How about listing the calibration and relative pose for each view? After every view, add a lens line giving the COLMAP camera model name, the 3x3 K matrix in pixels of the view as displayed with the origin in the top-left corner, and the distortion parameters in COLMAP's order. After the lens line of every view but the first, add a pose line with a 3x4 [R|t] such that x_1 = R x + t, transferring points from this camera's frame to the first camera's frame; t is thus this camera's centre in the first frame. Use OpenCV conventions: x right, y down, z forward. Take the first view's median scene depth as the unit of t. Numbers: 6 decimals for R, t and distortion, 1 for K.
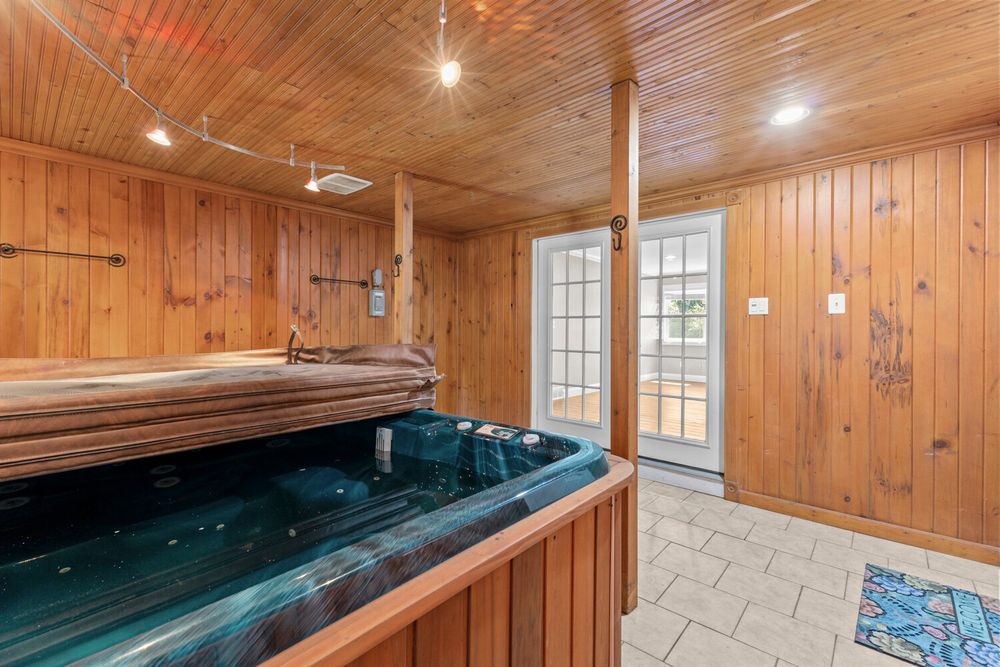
lens RADIAL K [[438.0, 0, 498.0], [0, 438.0, 331.5], [0, 0, 1]] dist [0.014919, -0.000461]
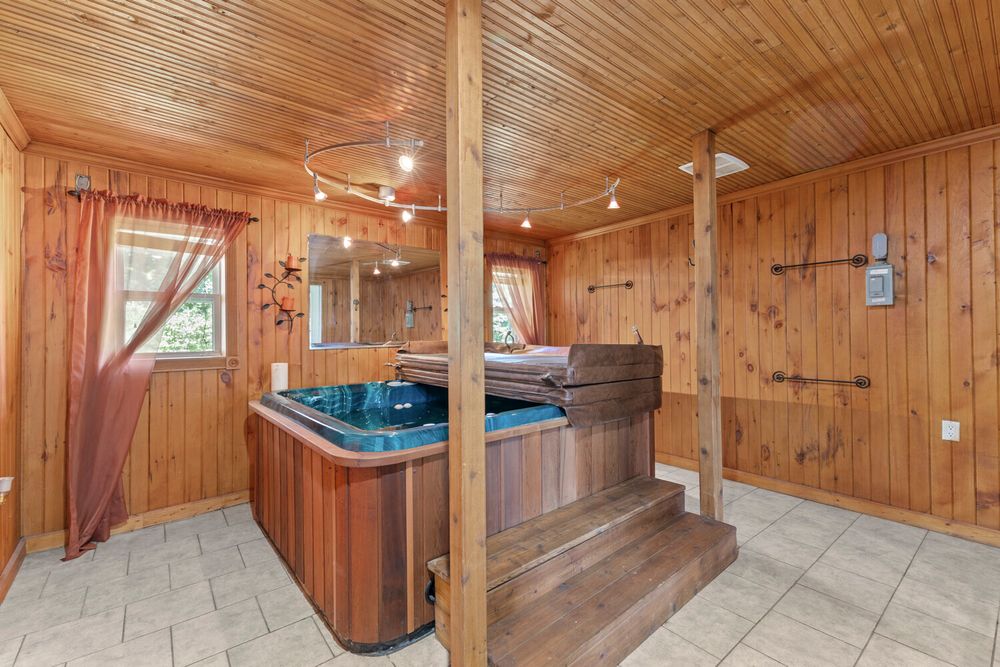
lens RADIAL K [[438.0, 0, 500.2], [0, 438.0, 331.5], [0, 0, 1]] dist [0.014919, -0.000461]
pose [[-0.183592, -0.001409, -0.983001, 0.613144], [0.008207, 0.999962, -0.002966, 0.000234], [0.982968, -0.008612, -0.183574, 0.735275]]
